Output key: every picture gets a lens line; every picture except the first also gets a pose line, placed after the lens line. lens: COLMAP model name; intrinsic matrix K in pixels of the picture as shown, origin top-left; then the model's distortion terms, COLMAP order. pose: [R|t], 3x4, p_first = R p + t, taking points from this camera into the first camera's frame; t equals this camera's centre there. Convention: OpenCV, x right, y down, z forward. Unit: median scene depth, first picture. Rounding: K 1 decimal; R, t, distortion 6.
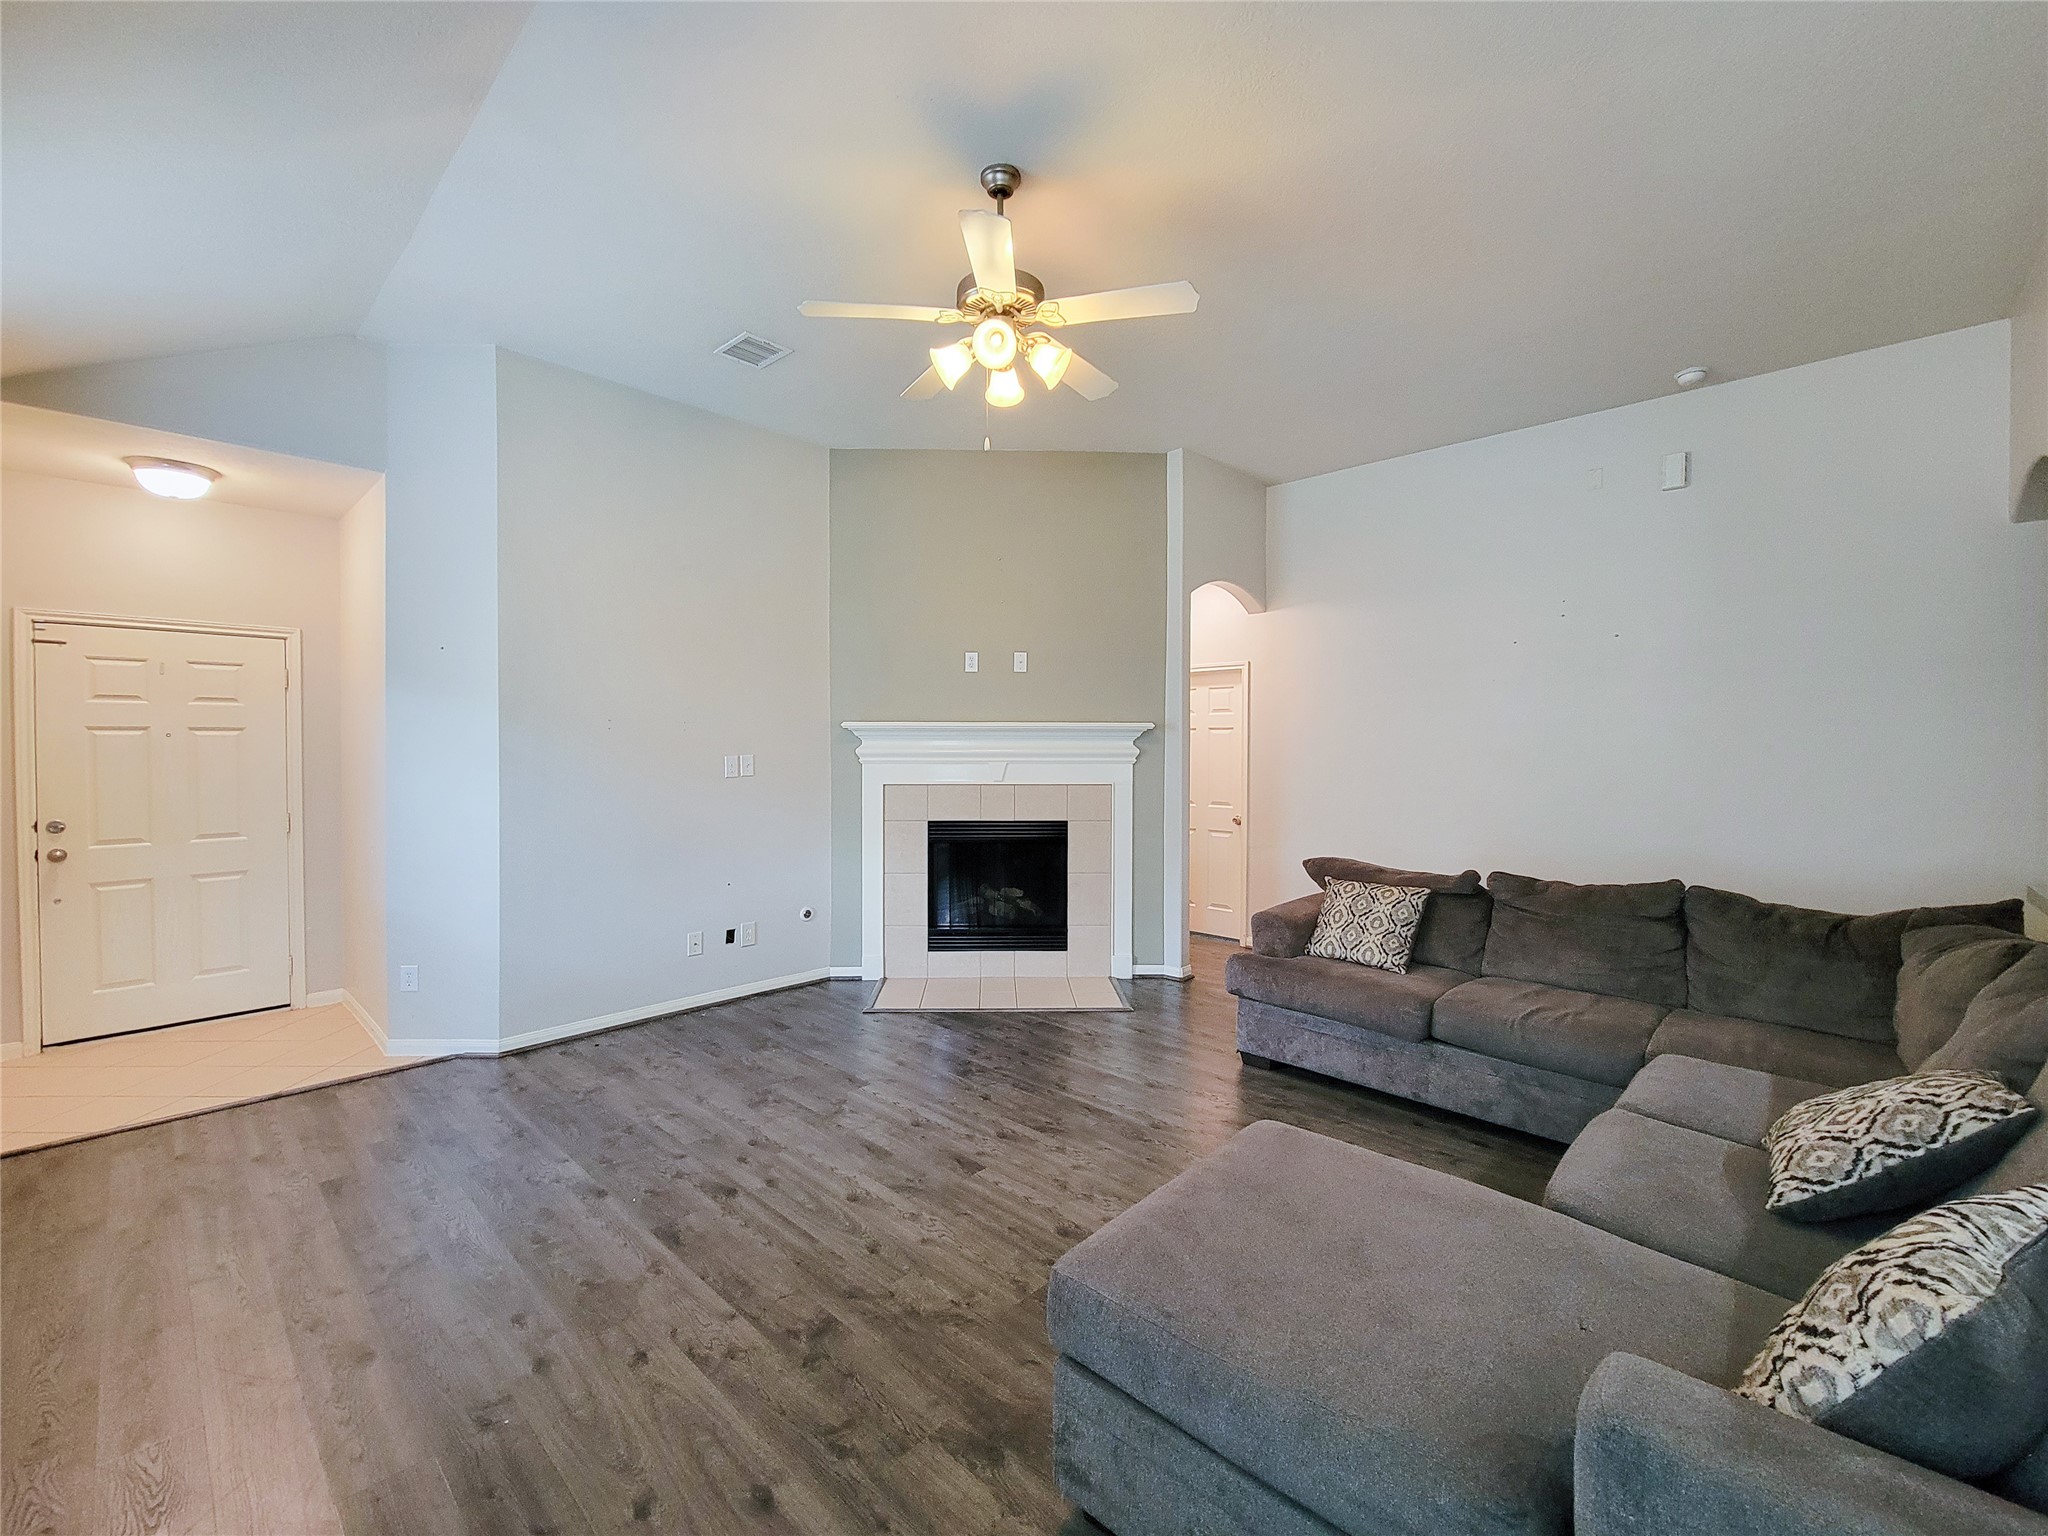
lens RADIAL K [[842.6, 0, 1022.6], [0, 842.6, 756.1], [0, 0, 1]] dist [0.000614, -0.002043]
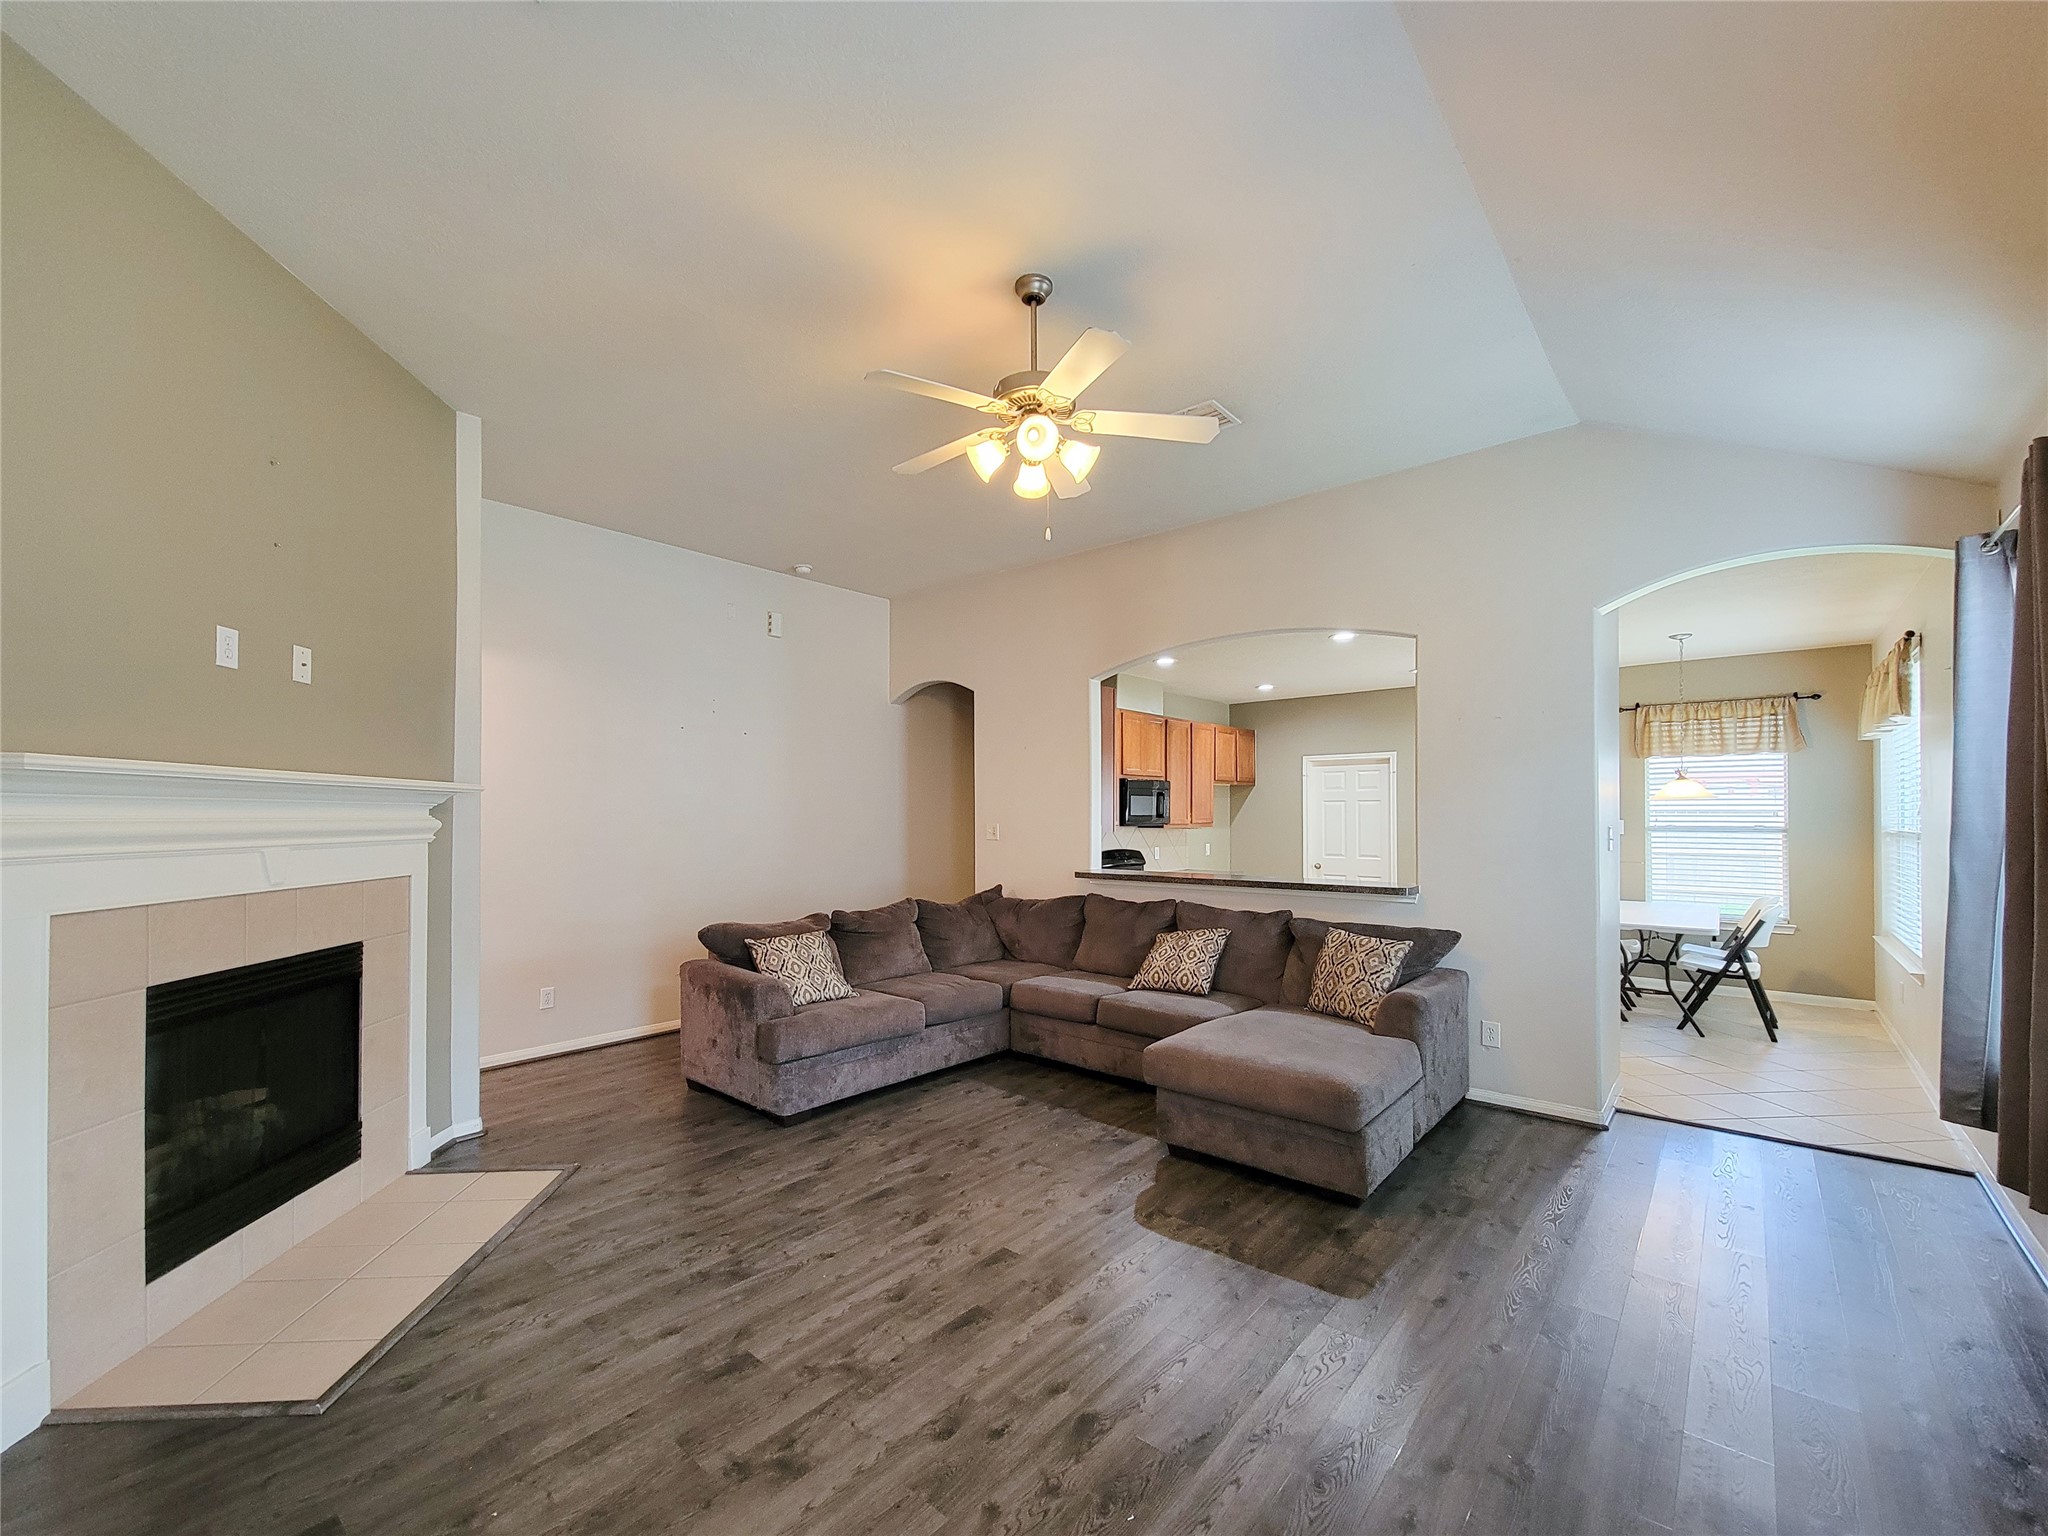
lens RADIAL K [[842.6, 0, 994.4], [0, 842.6, 815.5], [0, 0, 1]] dist [0.000614, -0.002043]
pose [[-0.028672, -0.000568, 0.999589, -0.806457], [0.012882, 0.999917, 0.000938, -0.012047], [-0.999506, 0.012904, -0.028662, 0.814925]]
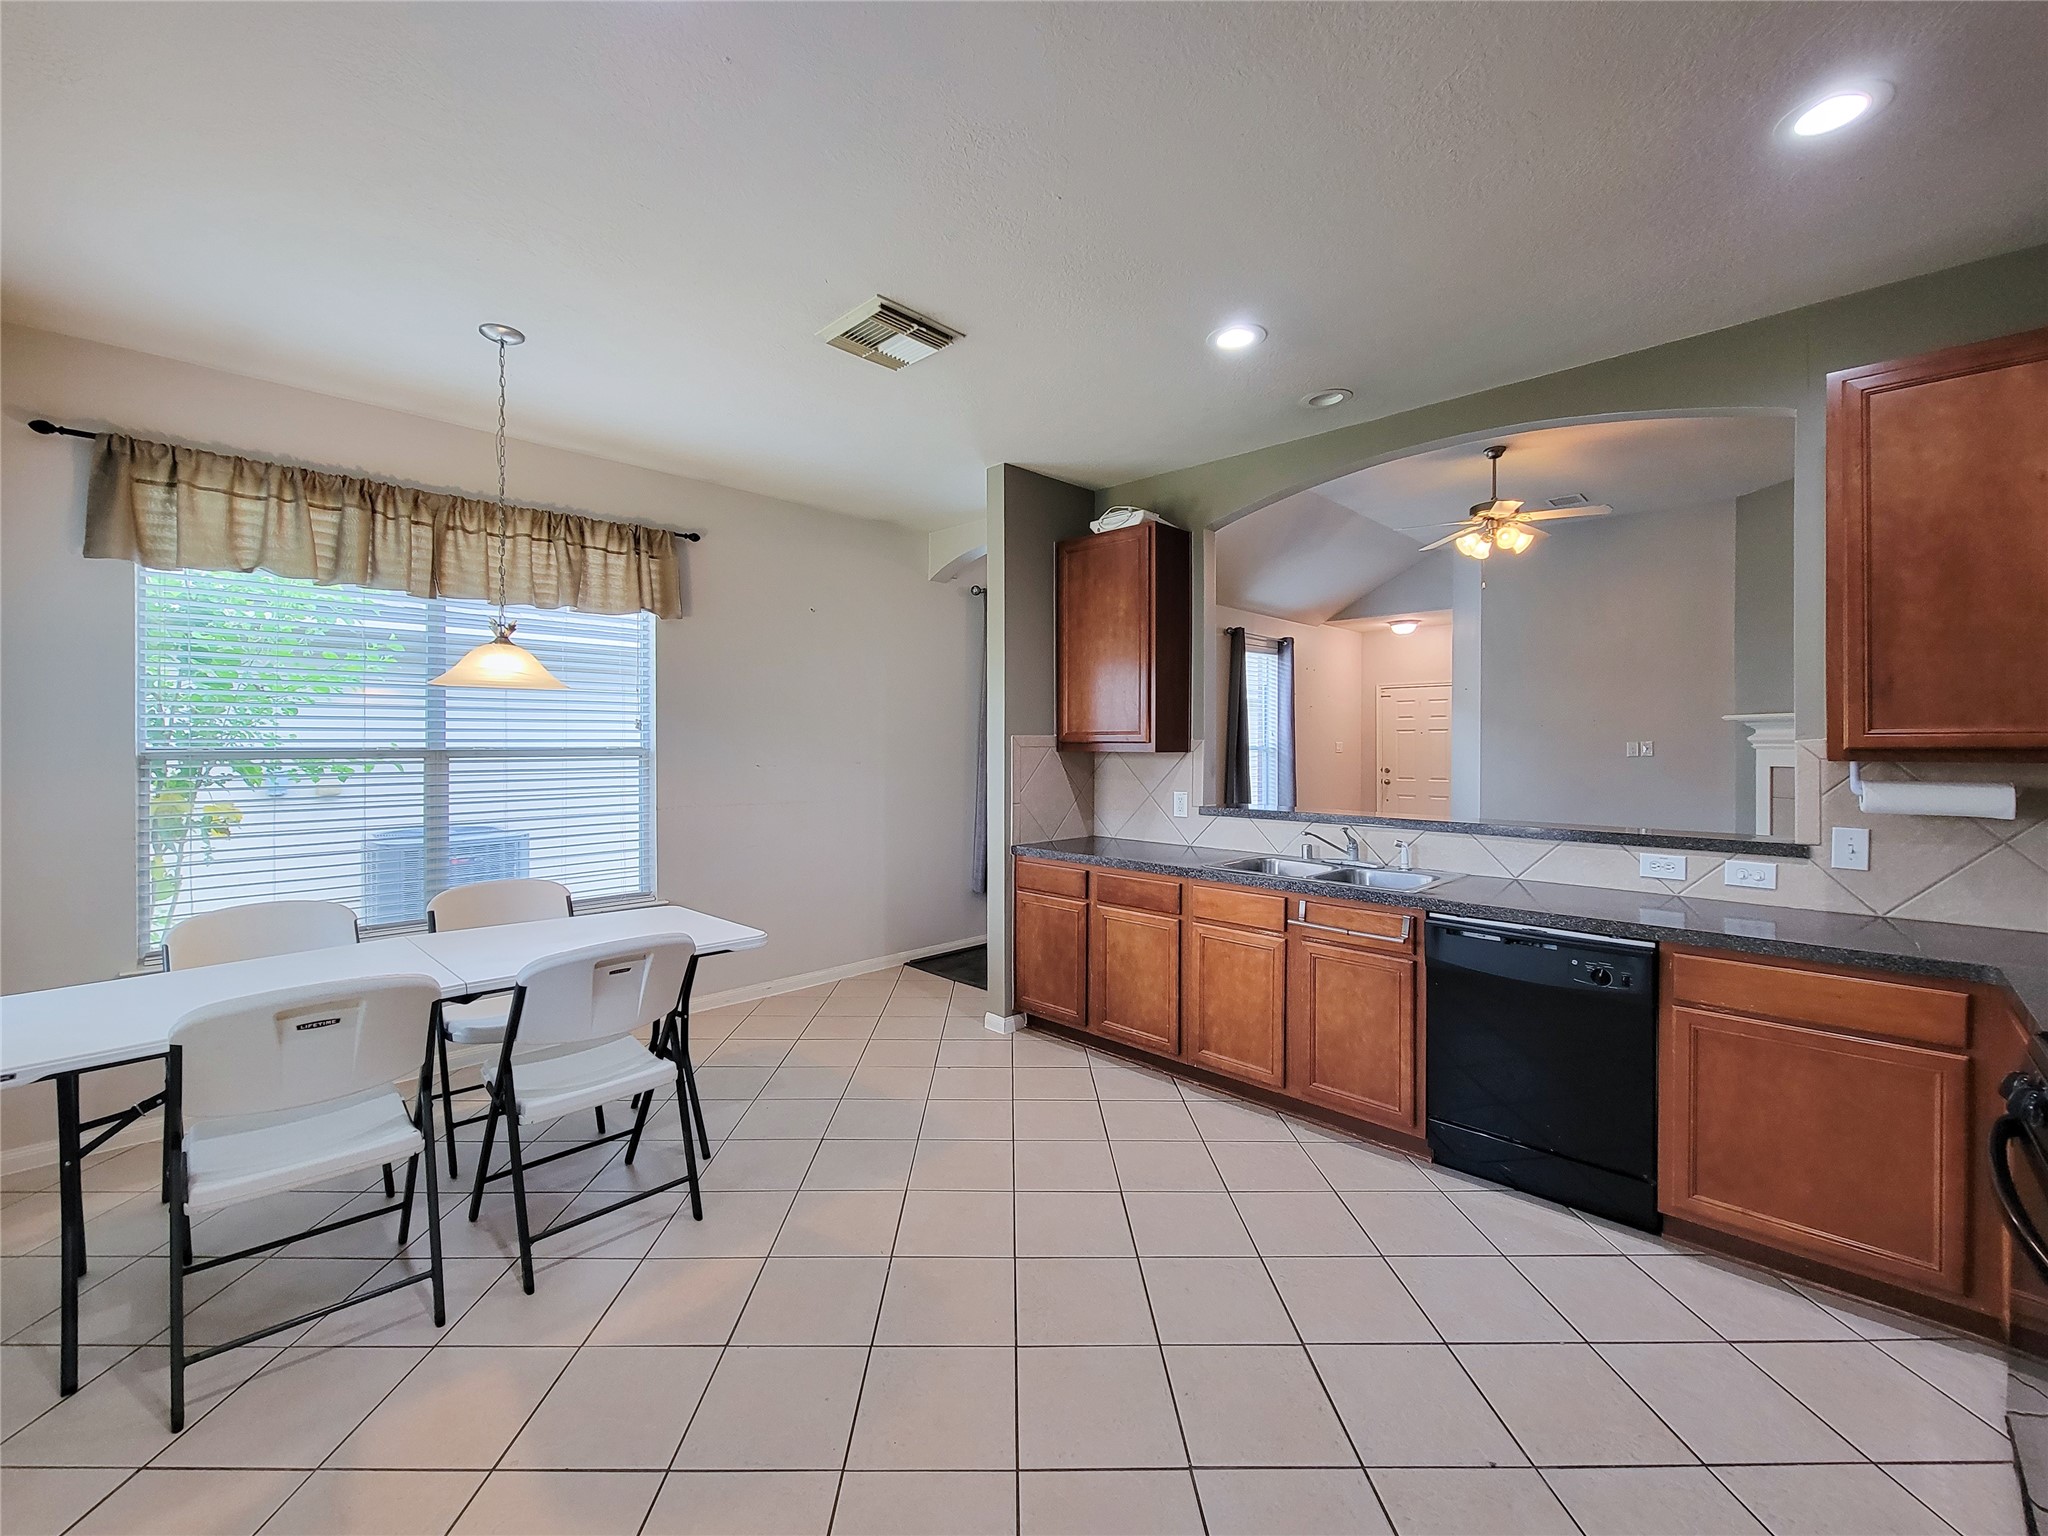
lens RADIAL K [[842.6, 0, 1021.1], [0, 842.6, 751.6], [0, 0, 1]] dist [0.000614, -0.002043]
pose [[-0.014763, 0.008922, -0.999851, 1.366349], [-0.010114, 0.999908, 0.009071, 0.016515], [0.999840, 0.010246, -0.014672, -0.054568]]
